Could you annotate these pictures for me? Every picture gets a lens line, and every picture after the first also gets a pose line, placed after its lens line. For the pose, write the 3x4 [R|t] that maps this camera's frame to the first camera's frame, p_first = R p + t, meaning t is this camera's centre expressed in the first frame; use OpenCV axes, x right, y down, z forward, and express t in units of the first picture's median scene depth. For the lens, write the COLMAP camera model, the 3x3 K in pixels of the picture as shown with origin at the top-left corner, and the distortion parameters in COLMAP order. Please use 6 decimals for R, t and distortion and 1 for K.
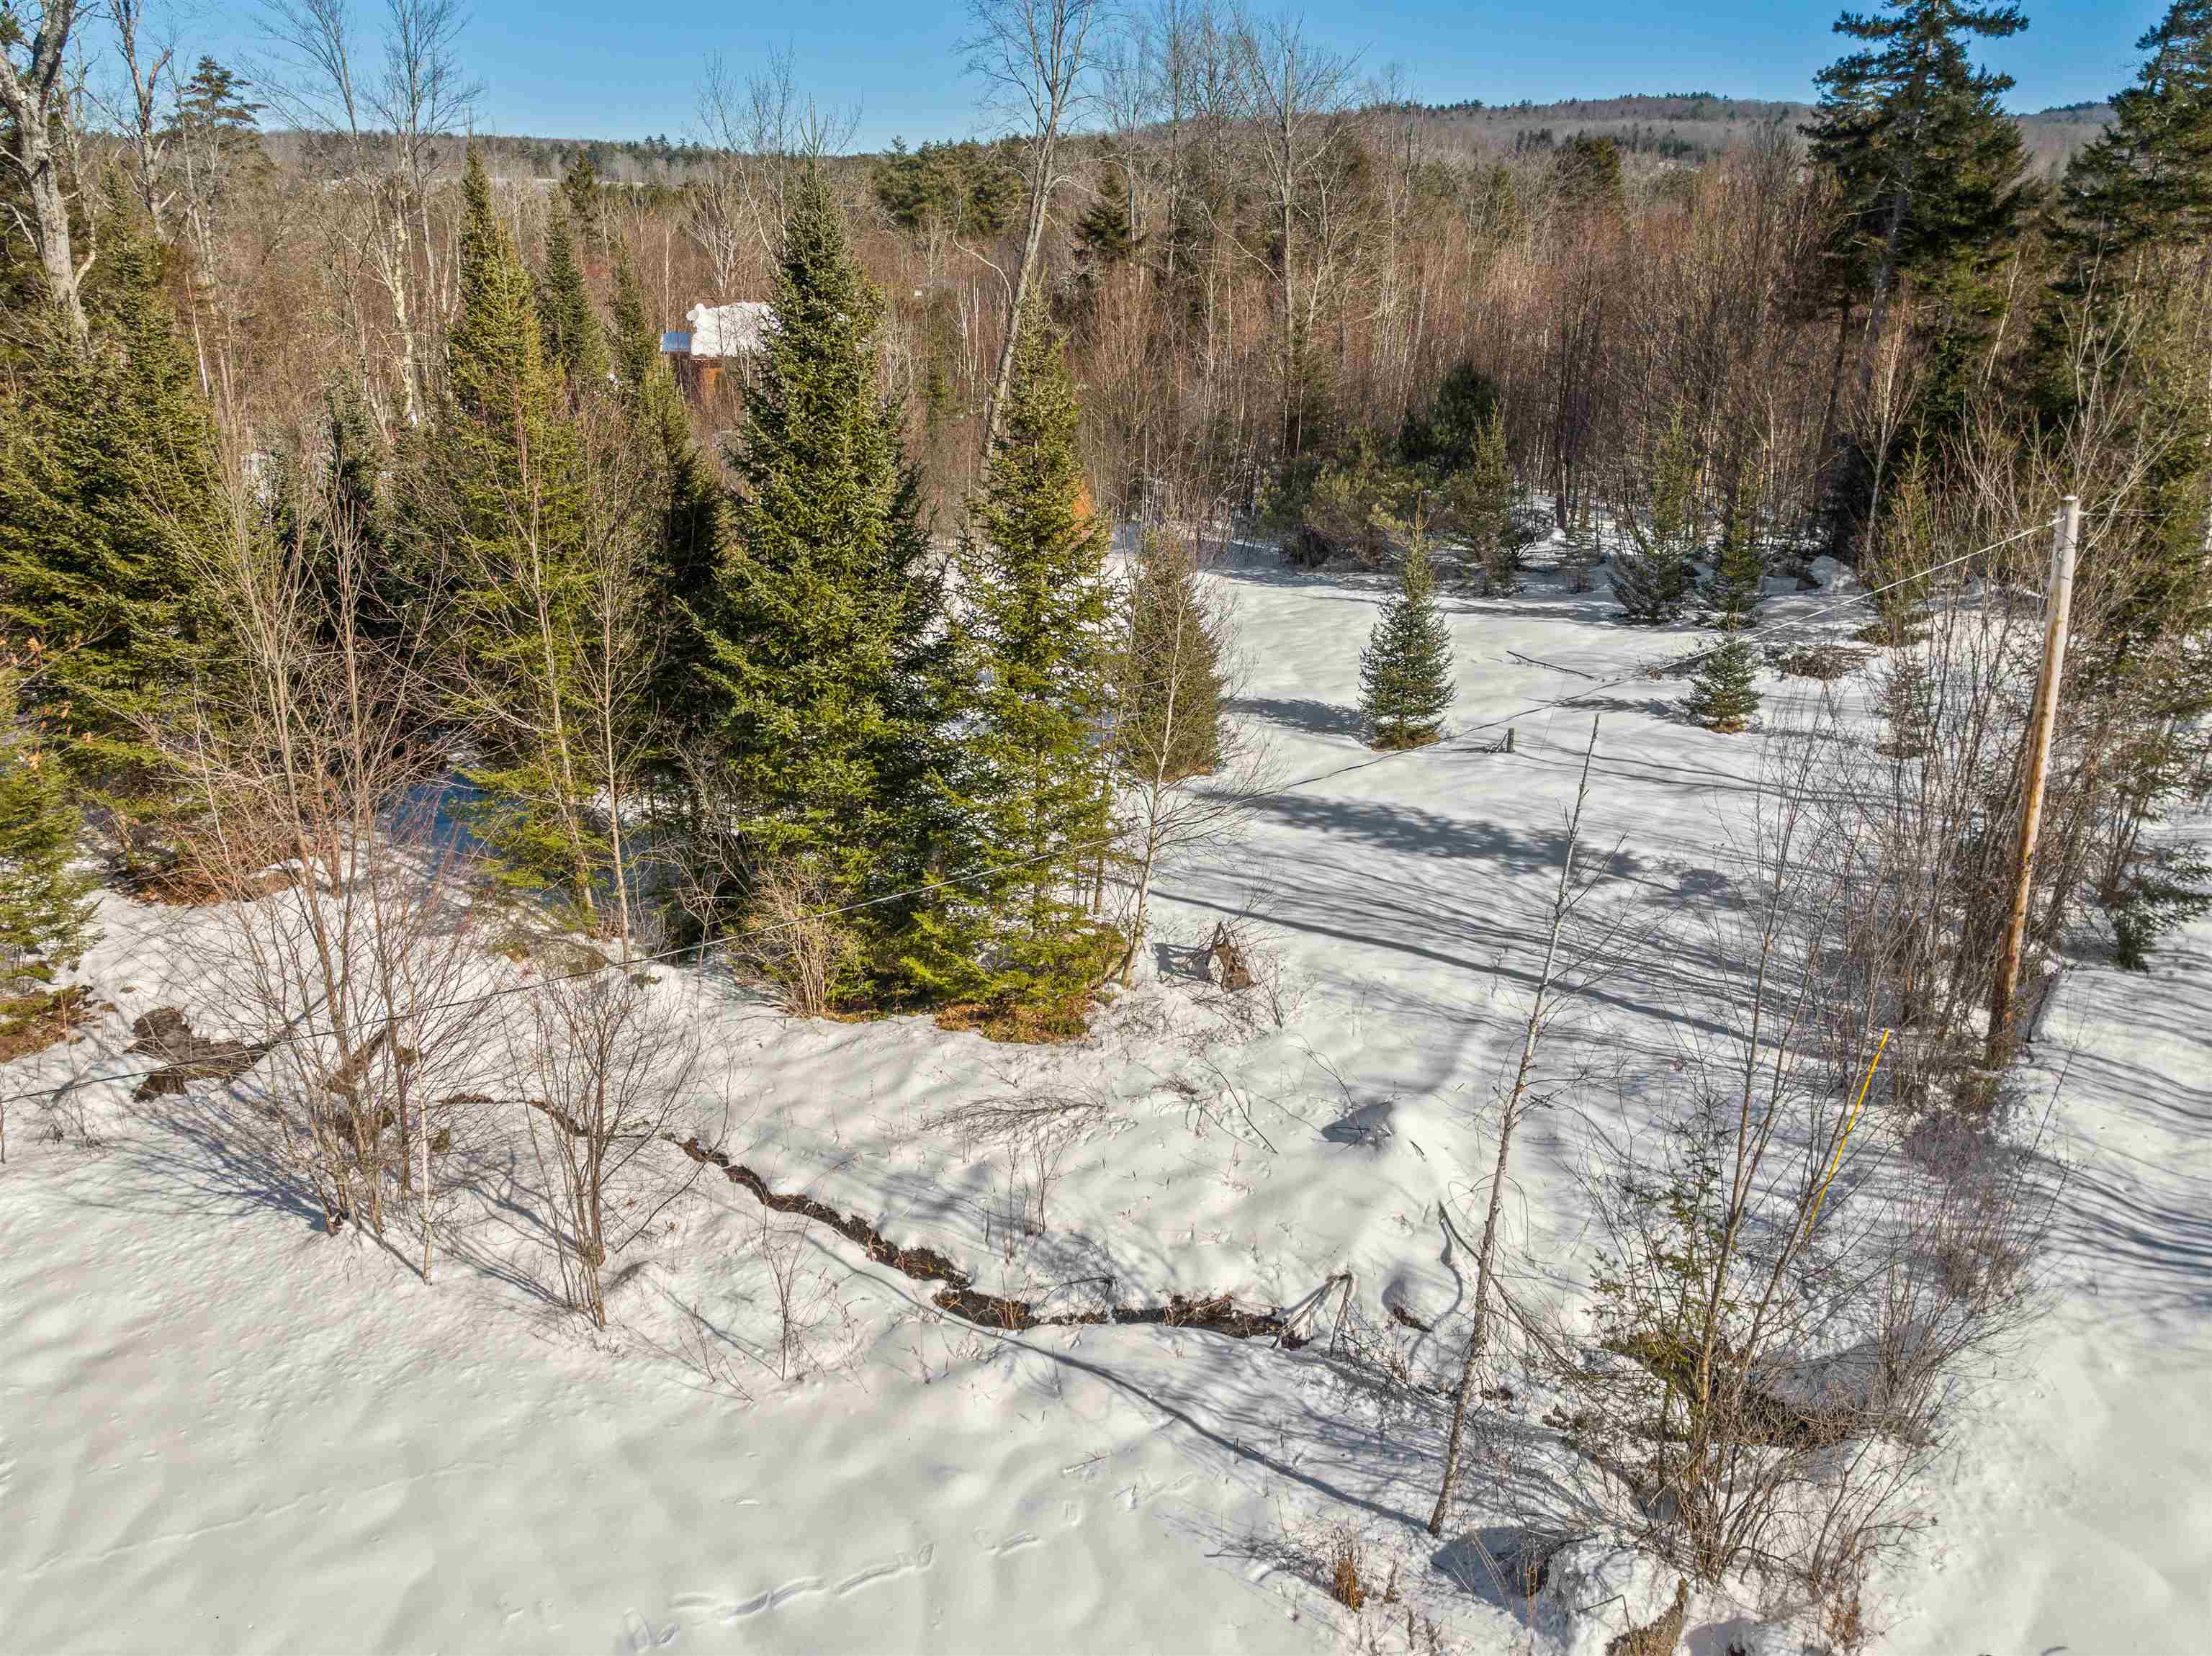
lens RADIAL K [[1562.1, 0, 1101.9], [0, 1562.1, 832.7], [0, 0, 1]] dist [-0.037324, -0.001618]
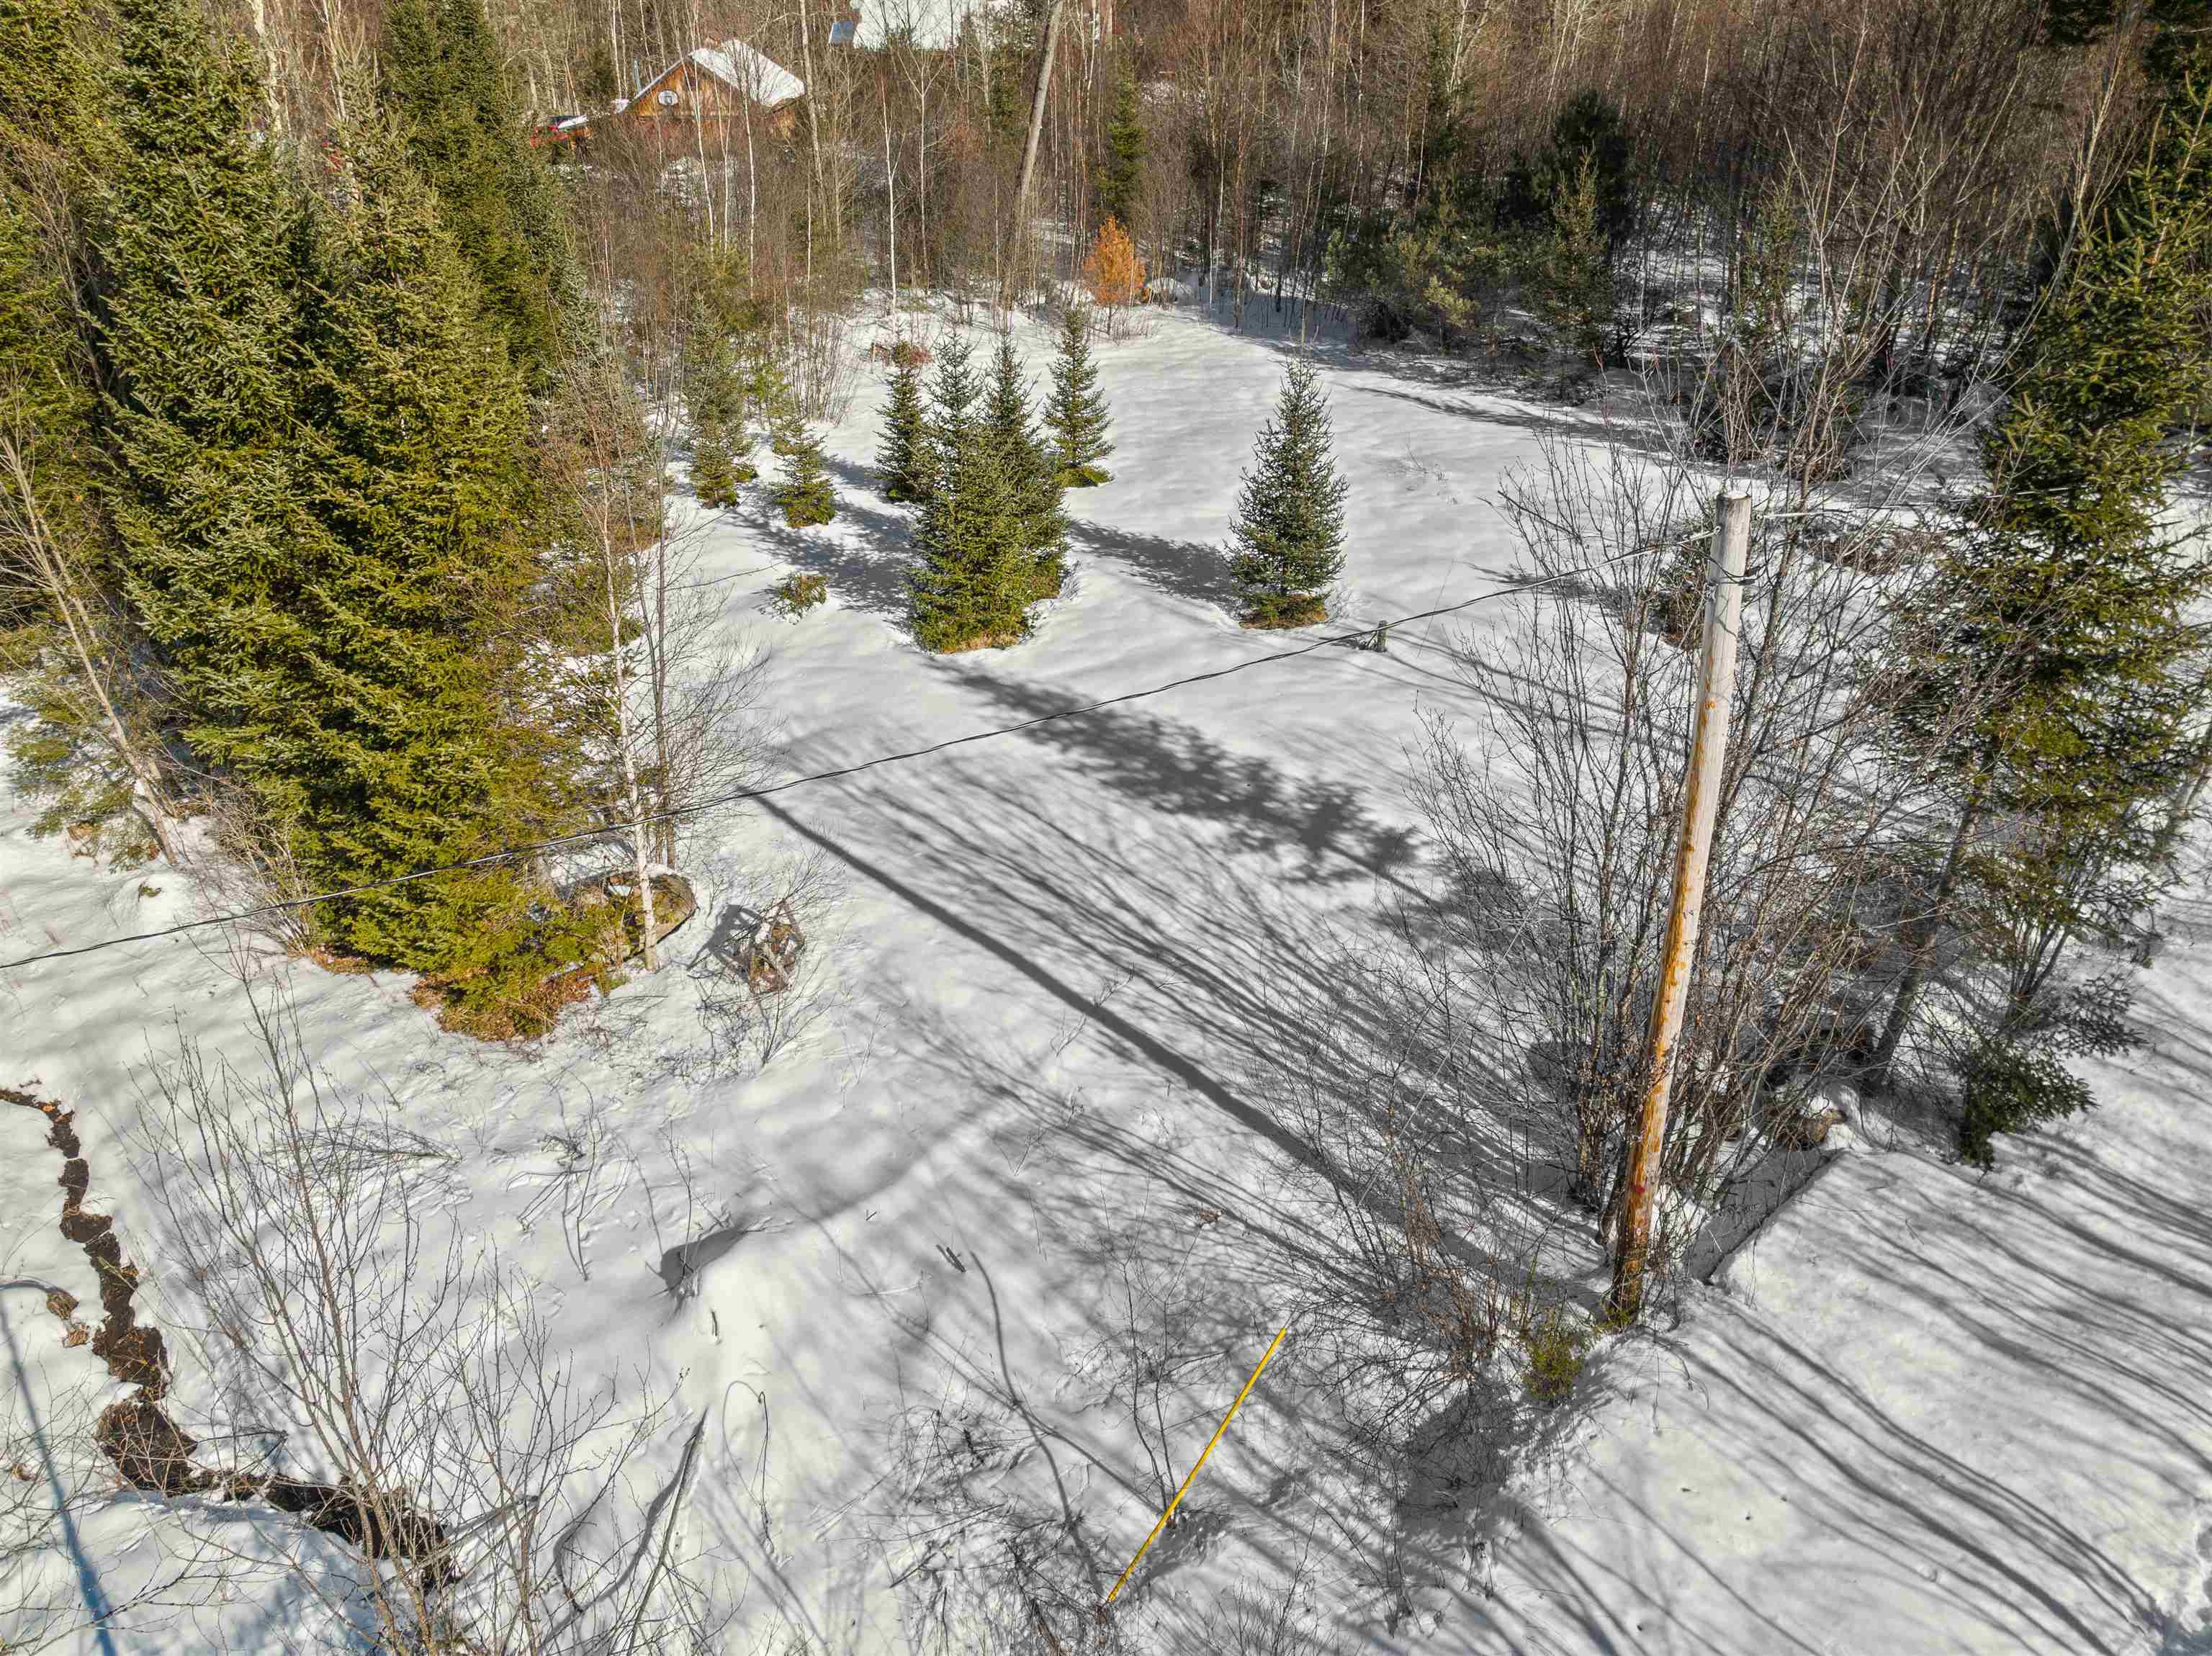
lens RADIAL K [[1562.1, 0, 1101.9], [0, 1562.1, 832.7], [0, 0, 1]] dist [-0.037324, -0.001618]
pose [[0.978050, 0.104941, -0.180017, 0.330830], [-0.071196, 0.980229, 0.184612, -0.115803], [0.195831, -0.167743, 0.966184, 0.250168]]
